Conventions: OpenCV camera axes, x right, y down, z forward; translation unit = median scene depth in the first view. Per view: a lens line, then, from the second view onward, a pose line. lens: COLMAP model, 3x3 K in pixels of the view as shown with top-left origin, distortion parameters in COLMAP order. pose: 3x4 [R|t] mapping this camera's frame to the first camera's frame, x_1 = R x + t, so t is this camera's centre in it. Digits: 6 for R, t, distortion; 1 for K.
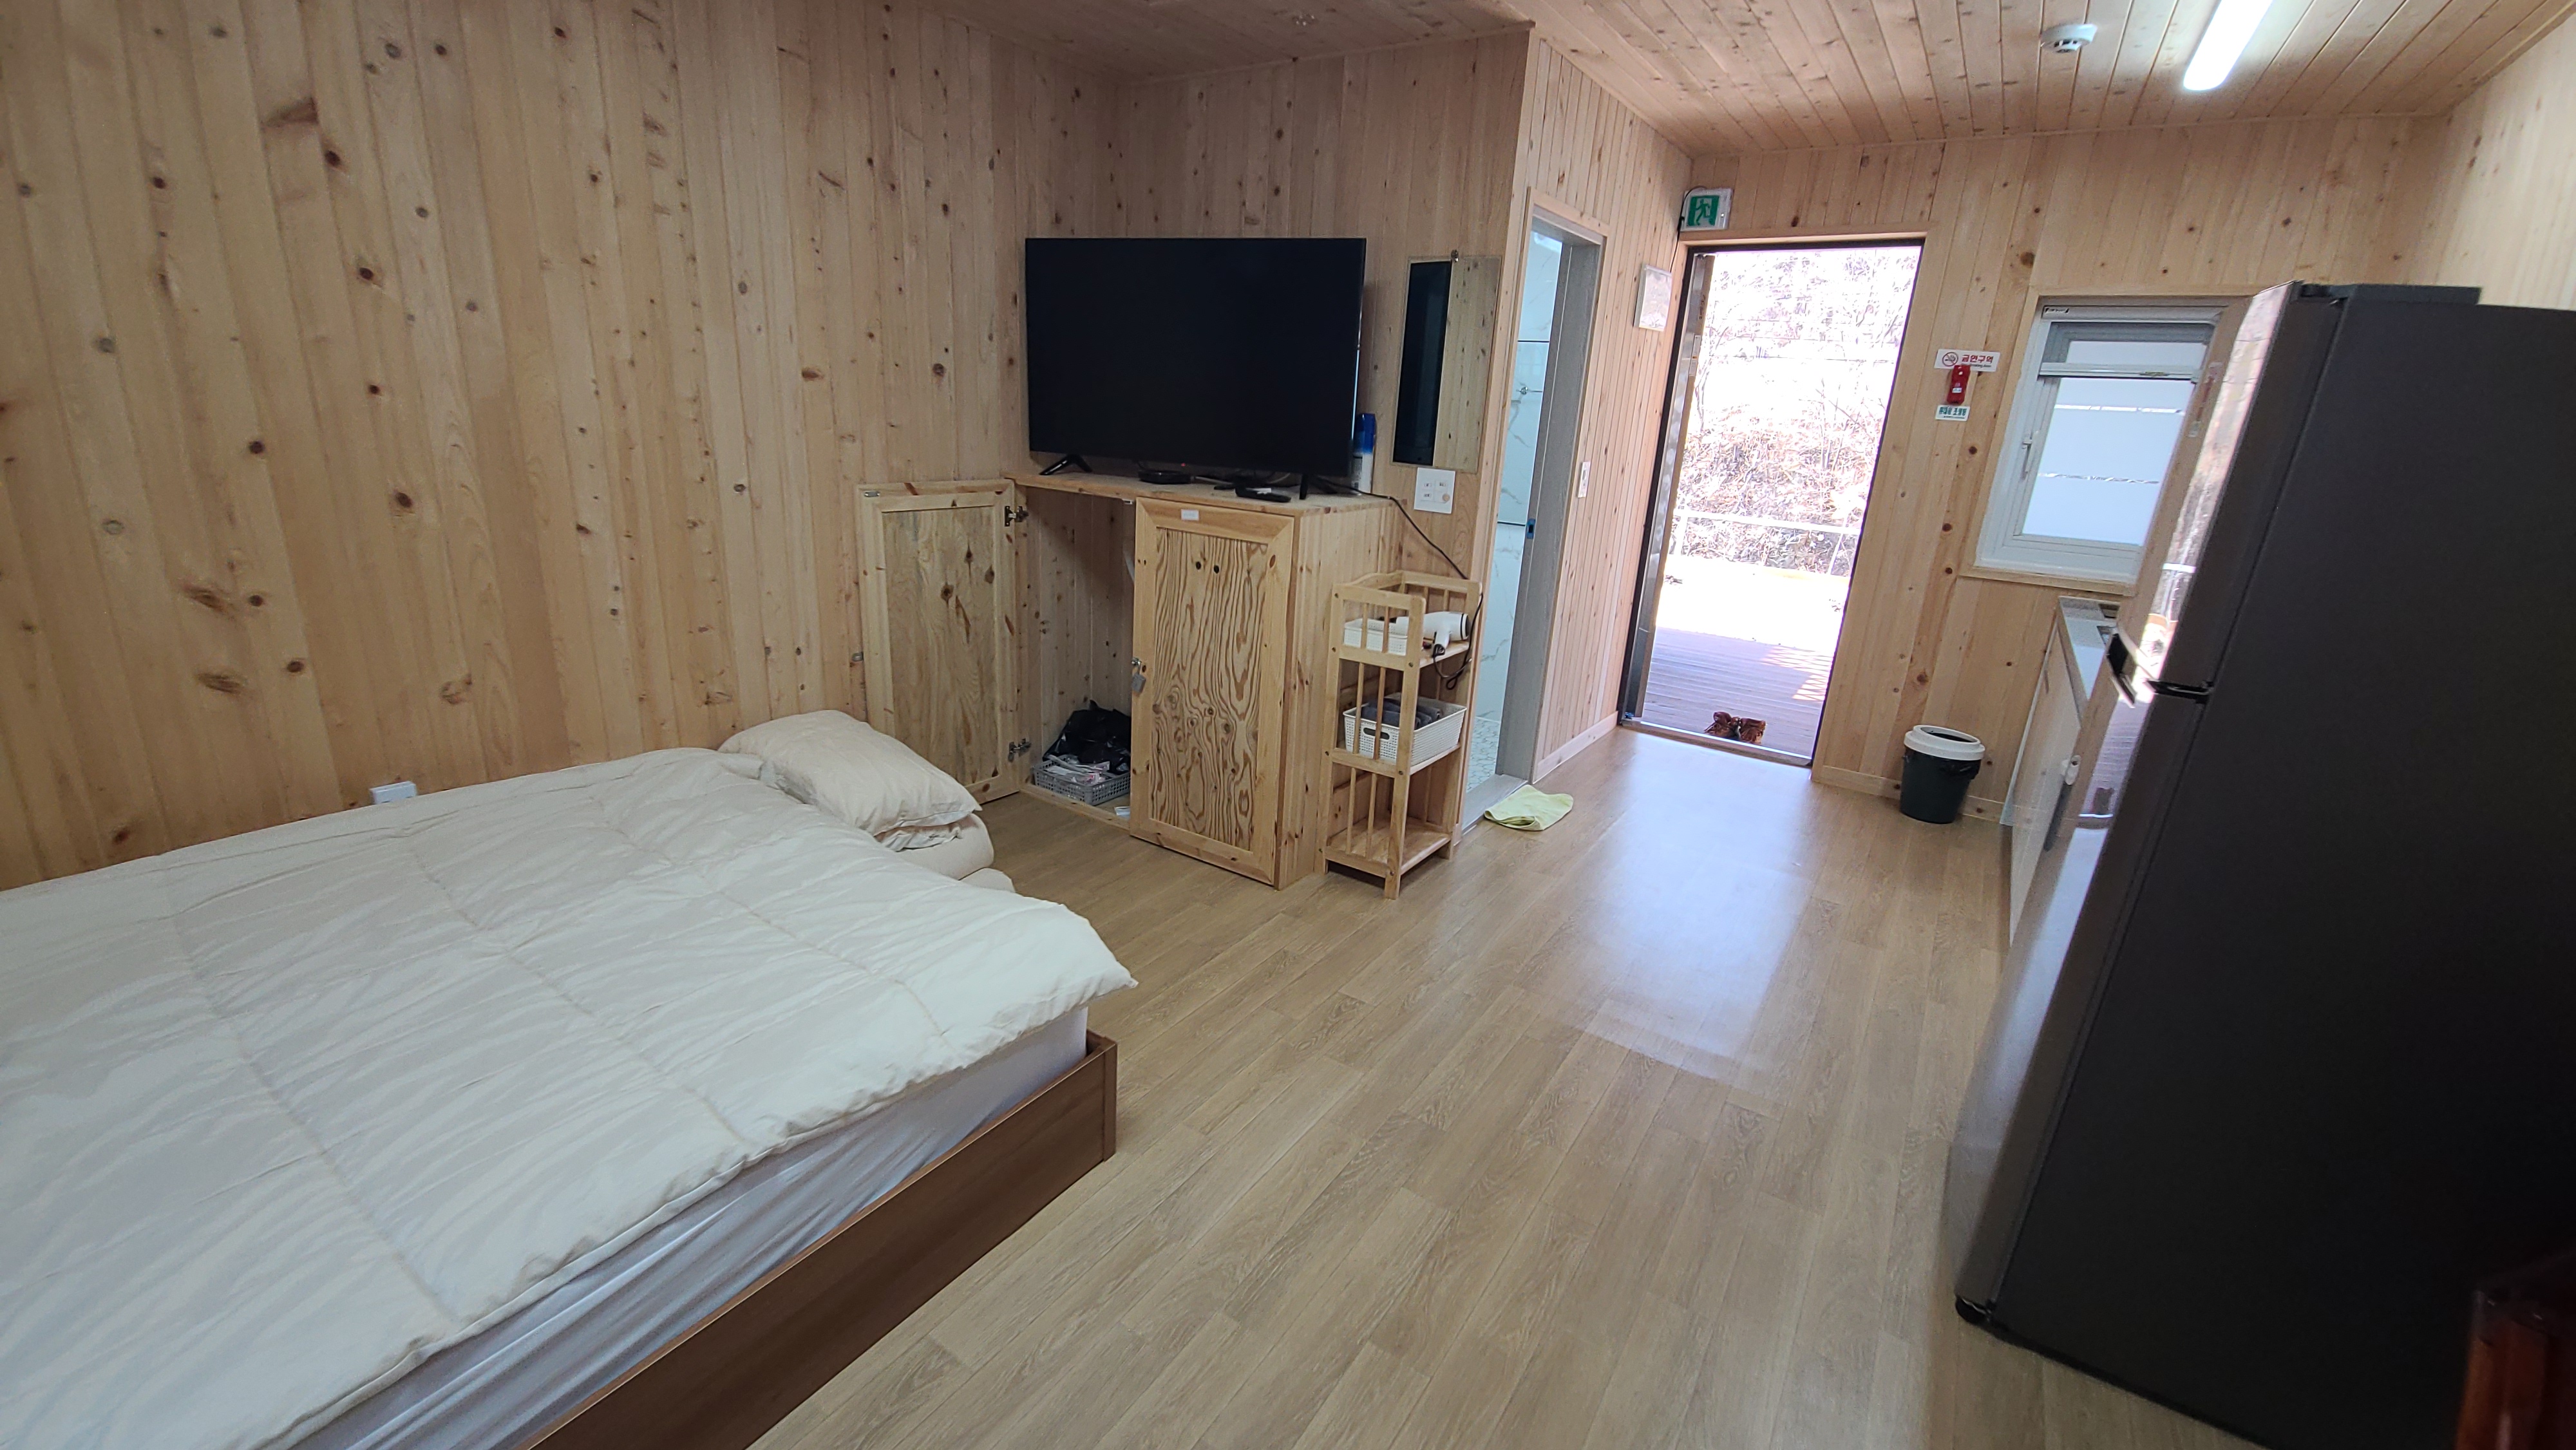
lens RADIAL K [[1054.9, 0, 1280.3], [0, 1054.9, 717.1], [0, 0, 1]] dist [0.008822, -0.006255]
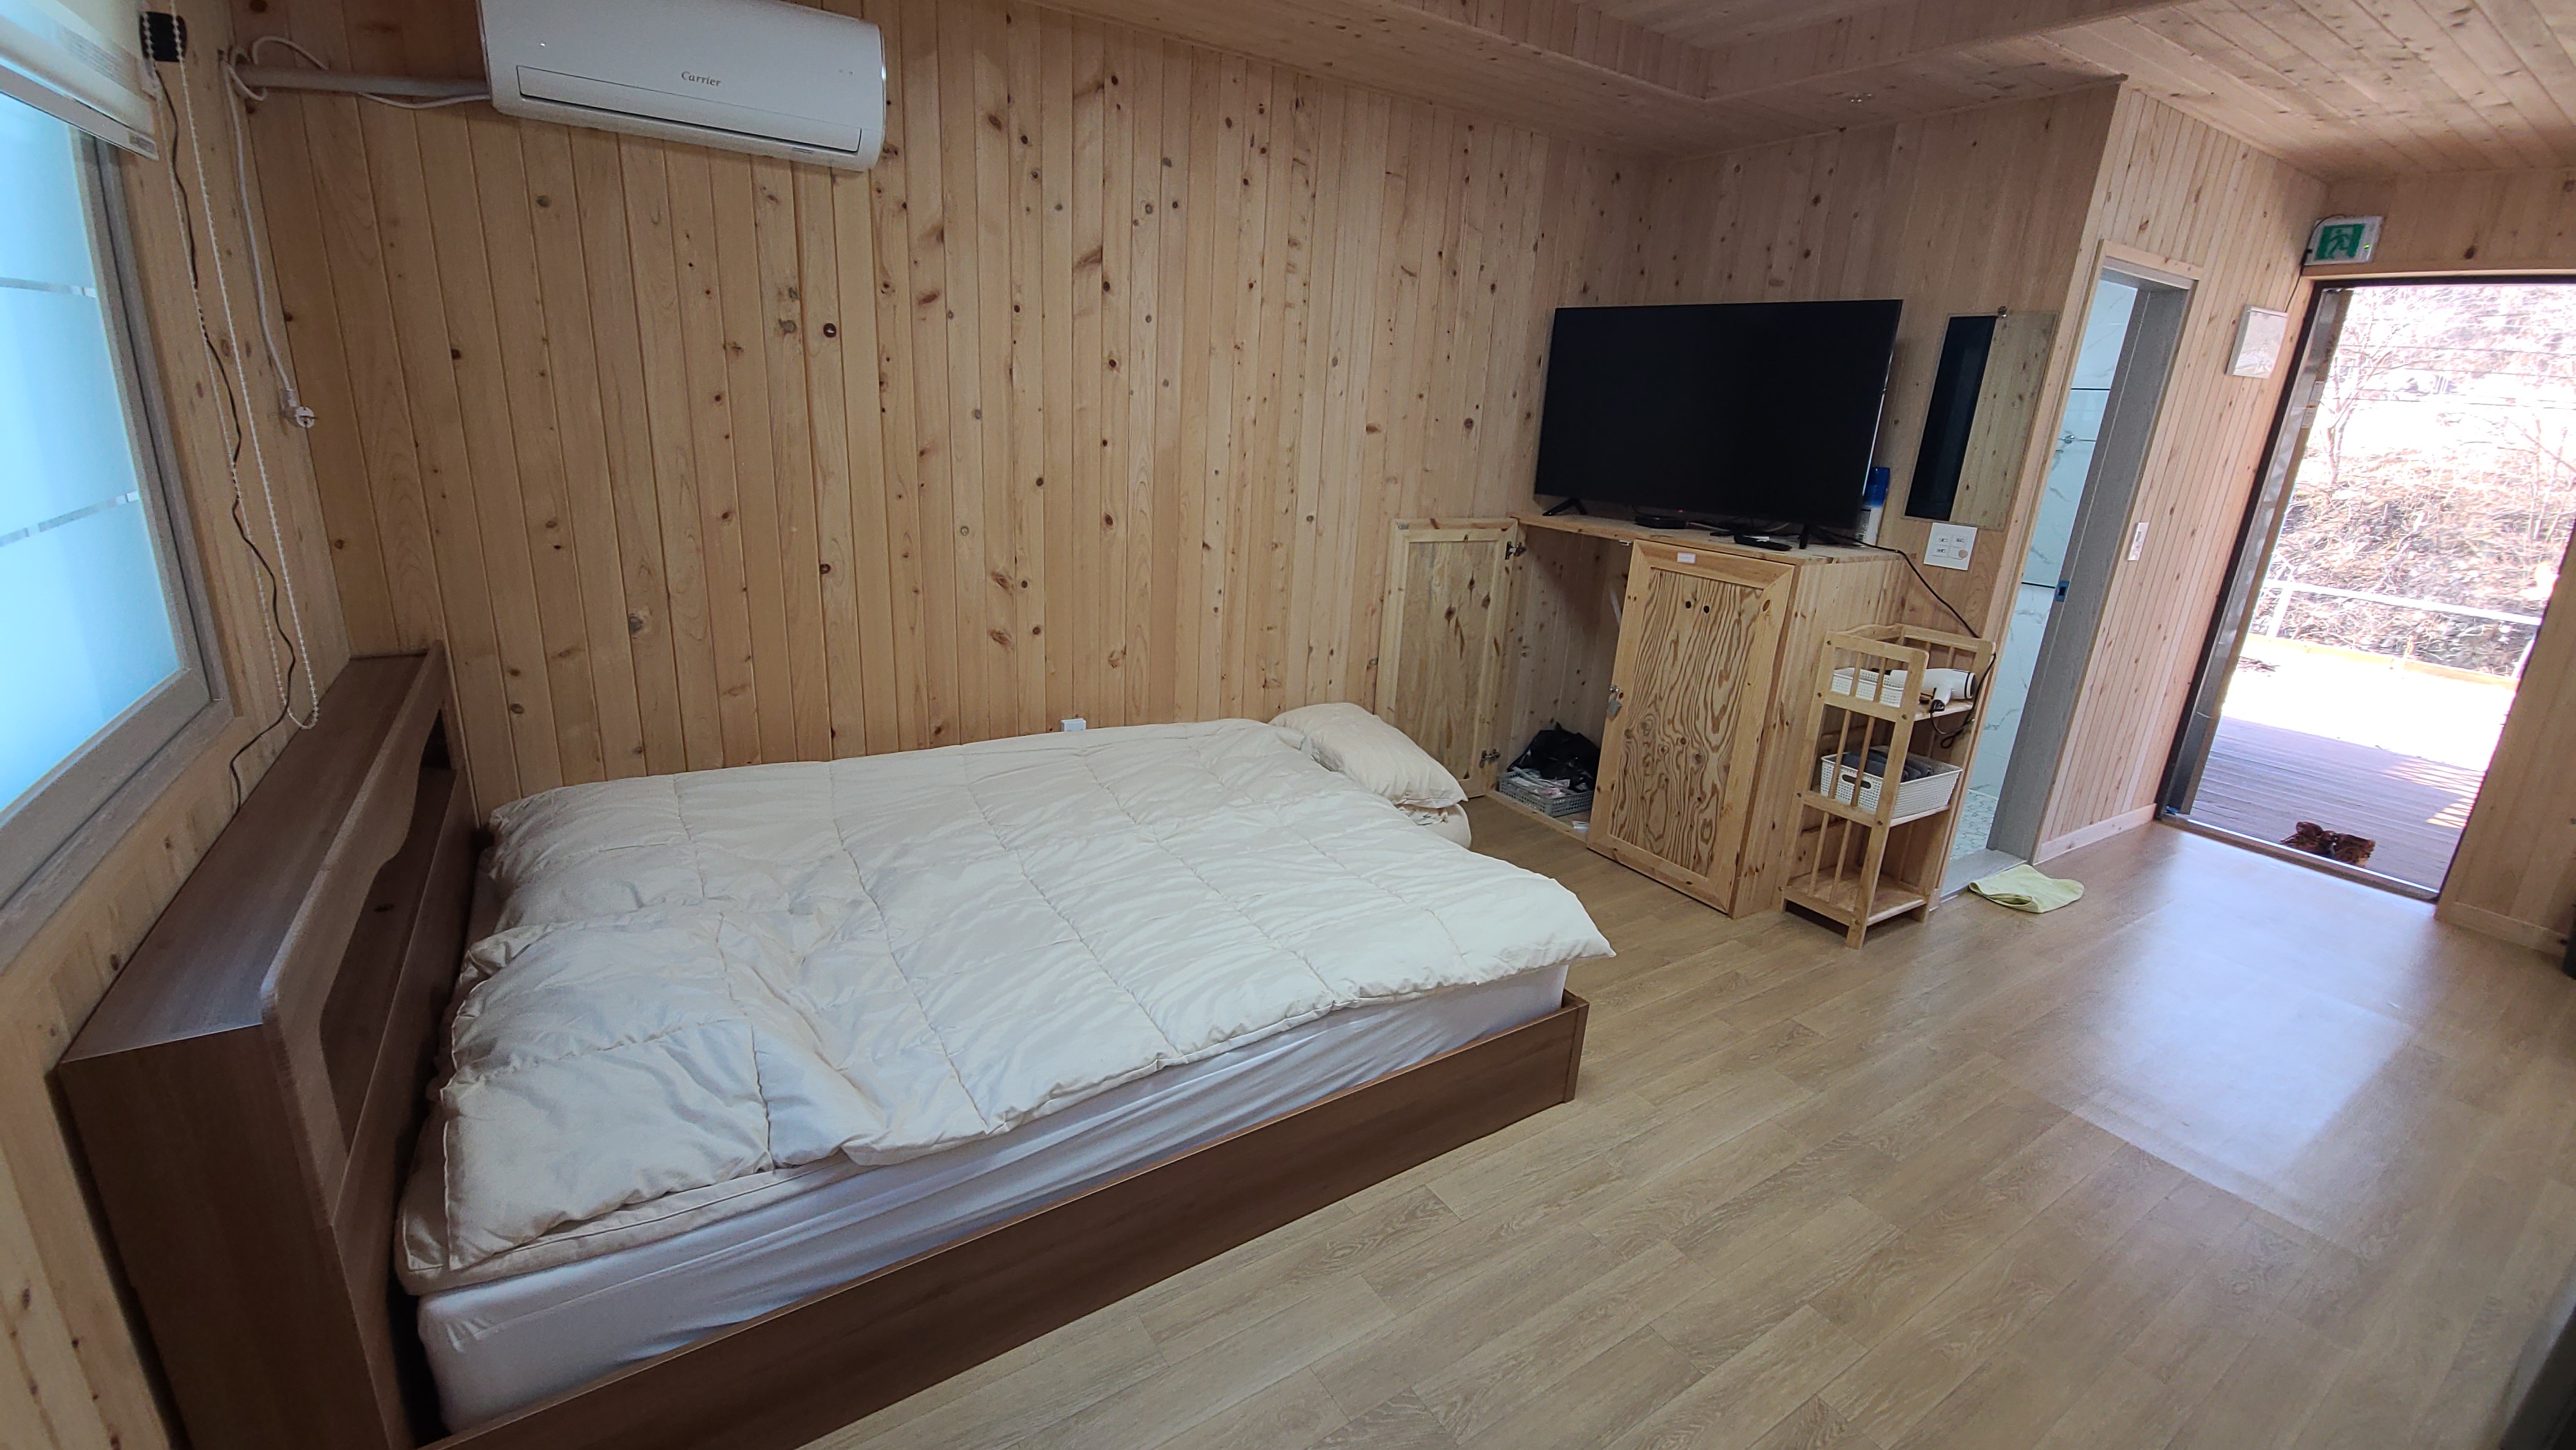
lens RADIAL K [[1054.9, 0, 1280.3], [0, 1054.9, 717.1], [0, 0, 1]] dist [0.008822, -0.006255]
pose [[0.918974, 0.108598, -0.379068, -0.039511], [-0.120761, 0.992646, -0.008379, 0.029725], [0.375371, 0.053476, 0.925331, -0.149972]]
